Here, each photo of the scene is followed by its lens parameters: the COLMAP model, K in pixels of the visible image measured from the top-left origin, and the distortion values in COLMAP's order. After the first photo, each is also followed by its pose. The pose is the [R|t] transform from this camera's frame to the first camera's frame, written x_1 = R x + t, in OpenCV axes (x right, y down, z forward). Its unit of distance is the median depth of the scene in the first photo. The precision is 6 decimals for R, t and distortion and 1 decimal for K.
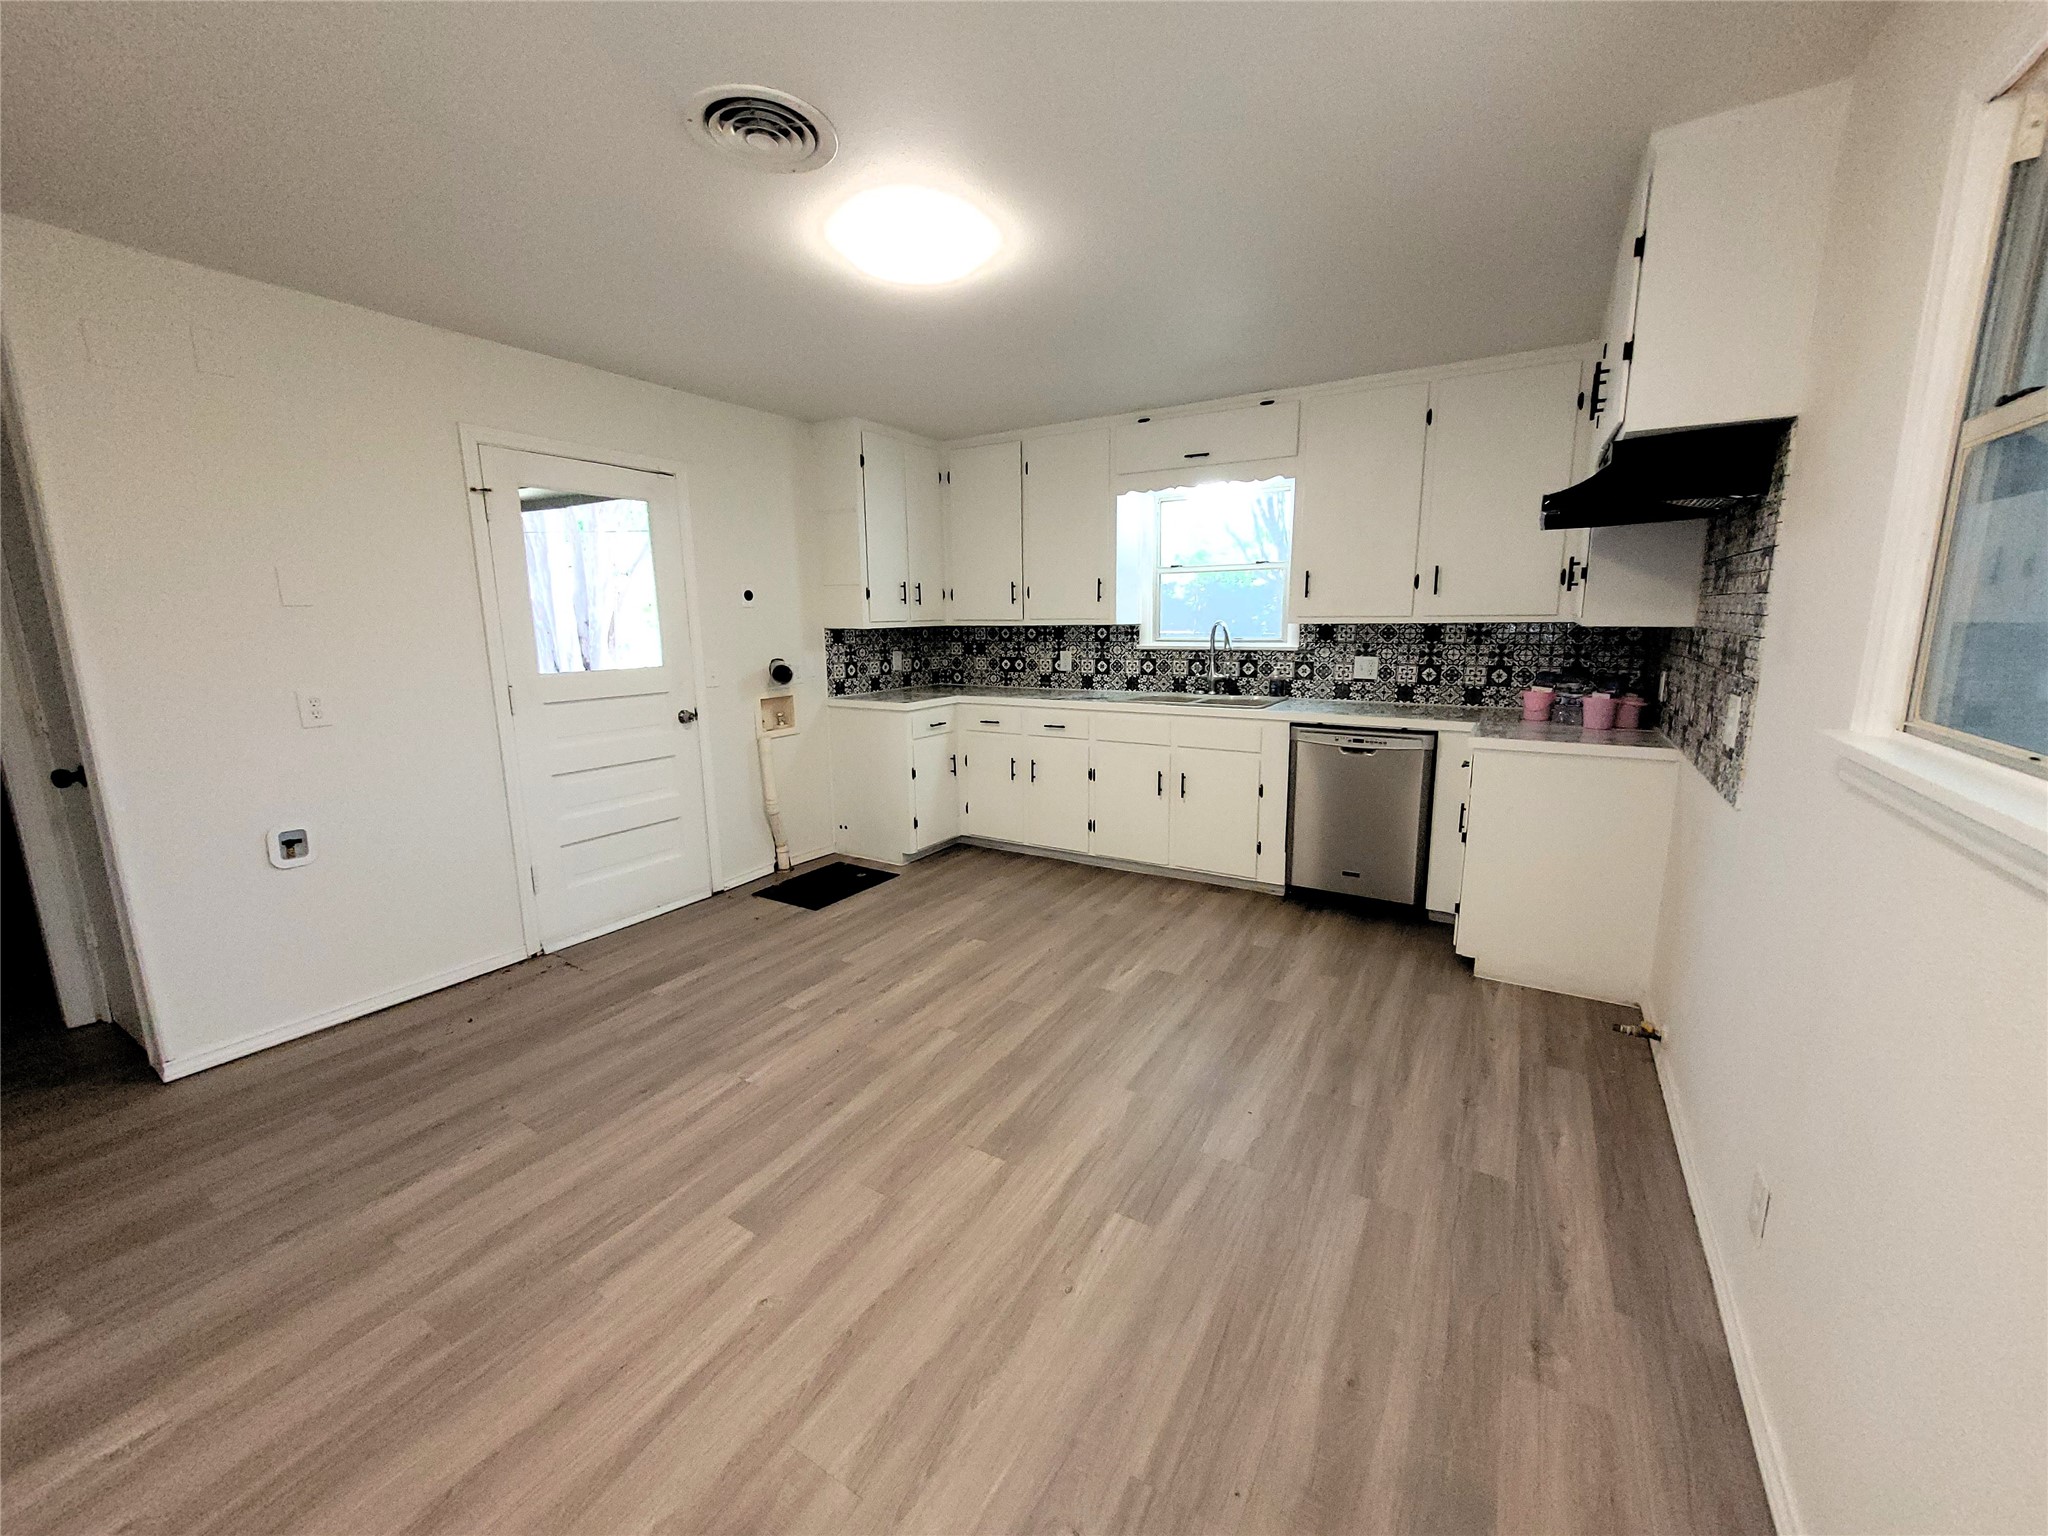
lens RADIAL K [[797.4, 0, 1032.4], [0, 797.4, 757.7], [0, 0, 1]] dist [0.012008, 0.000109]
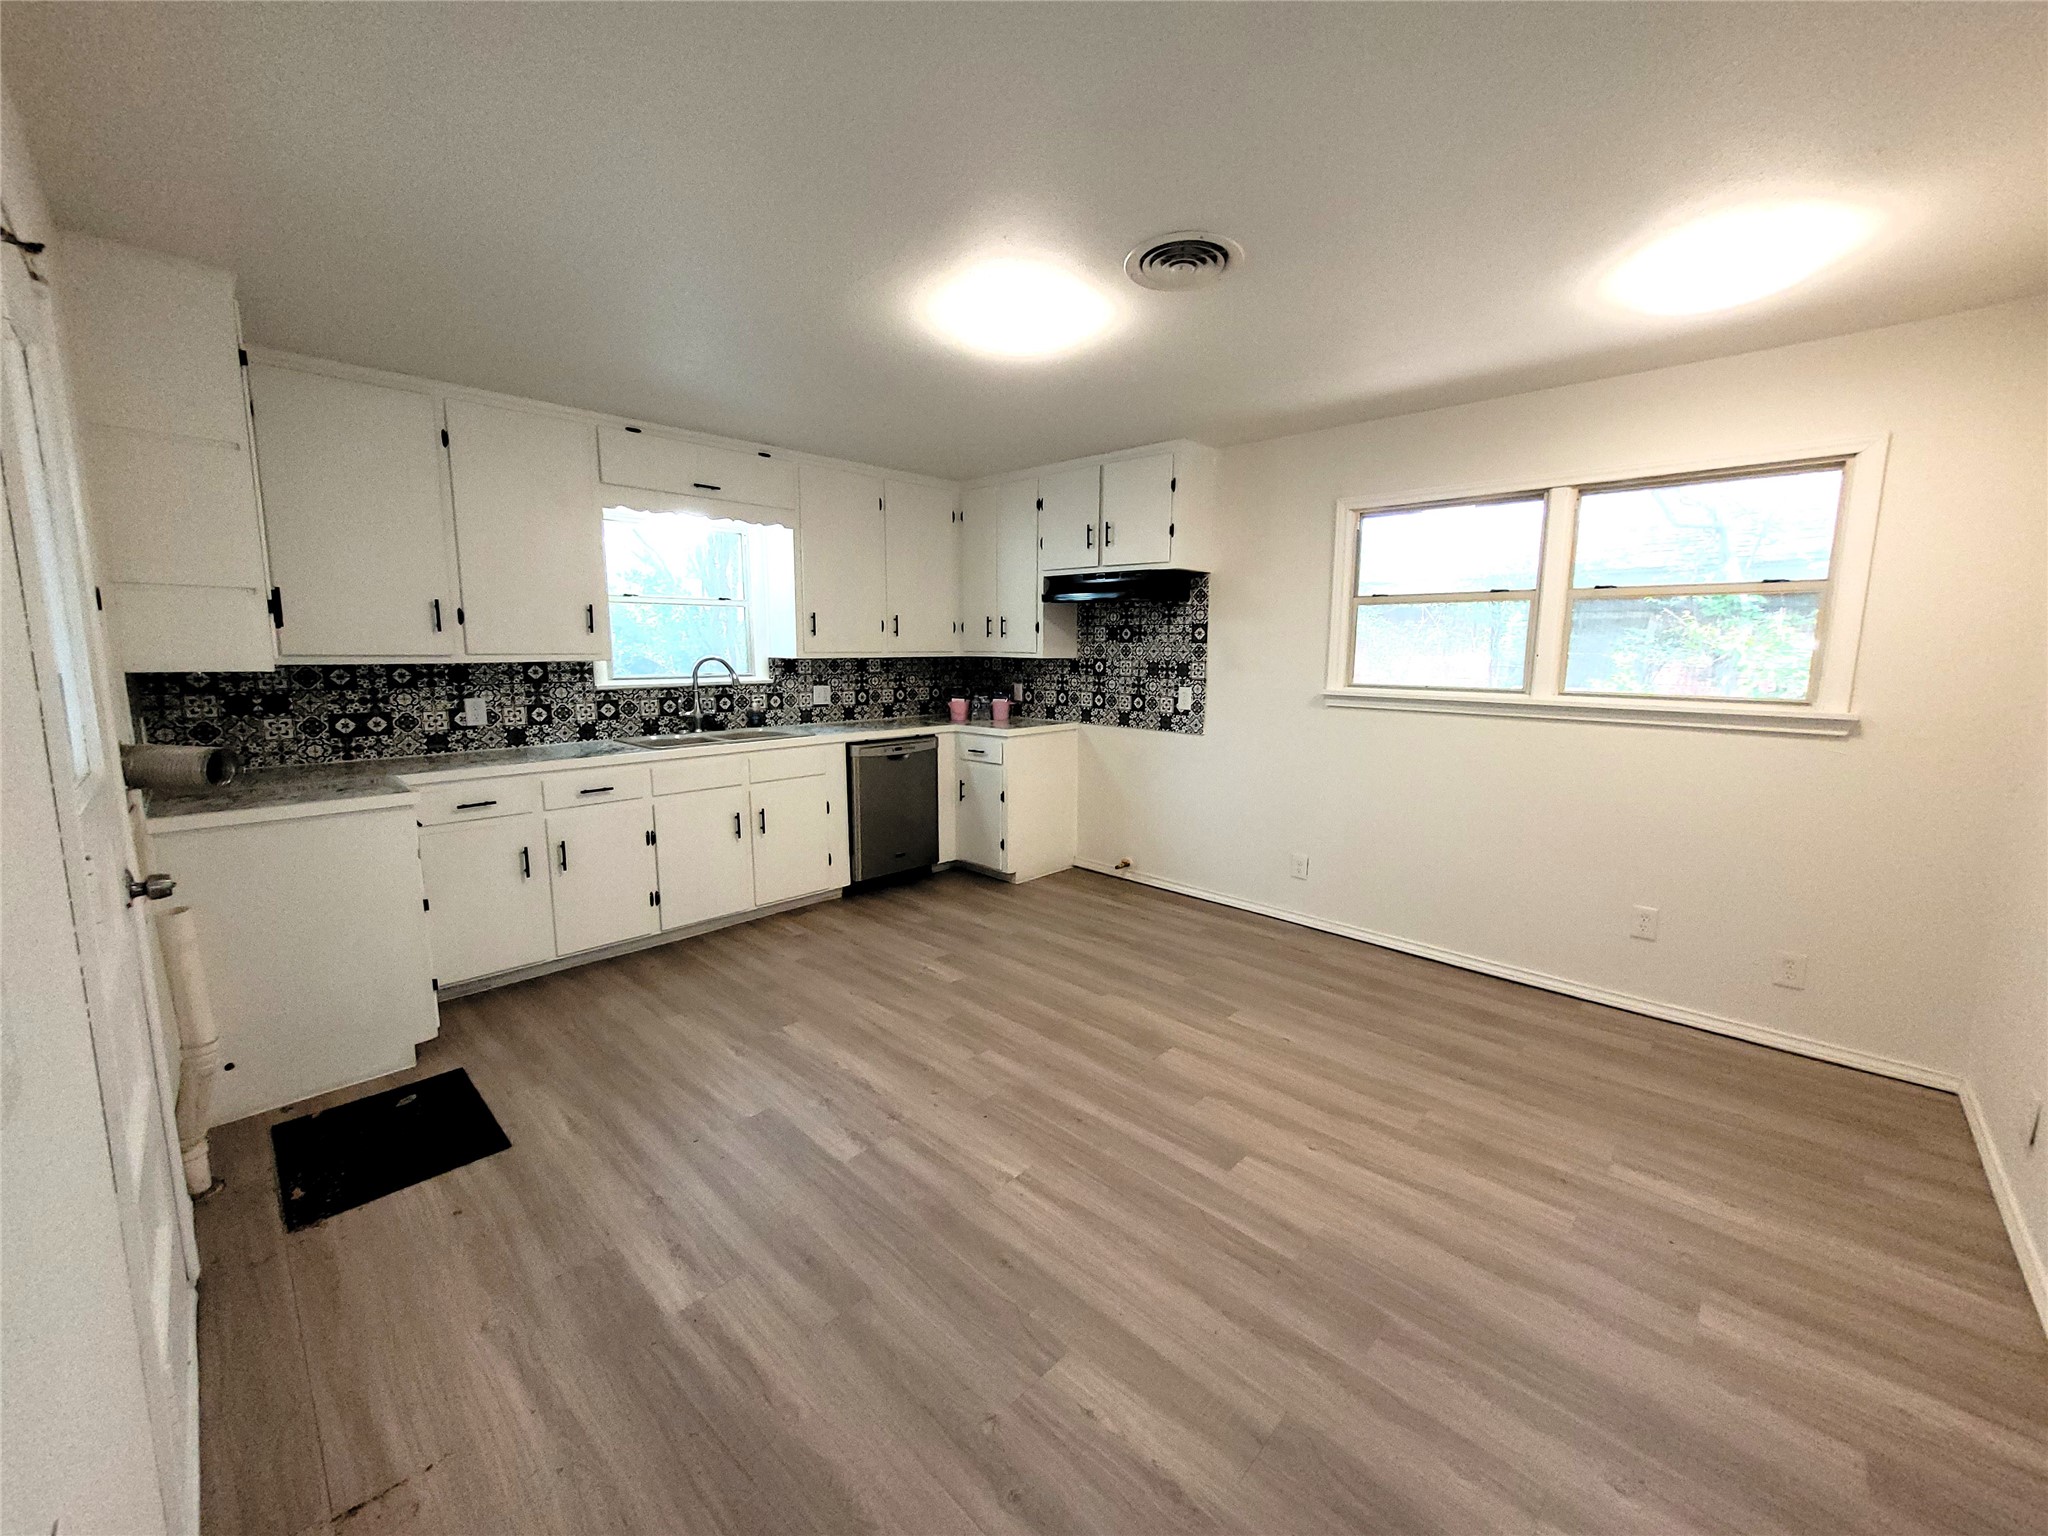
lens RADIAL K [[804.5, 0, 1043.8], [0, 804.5, 754.7], [0, 0, 1]] dist [-0.000702, -0.000136]
pose [[0.210218, -0.118074, 0.970498, -0.662253], [0.171666, 0.981715, 0.082254, -0.064726], [-0.962465, 0.149310, 0.226644, 0.408306]]
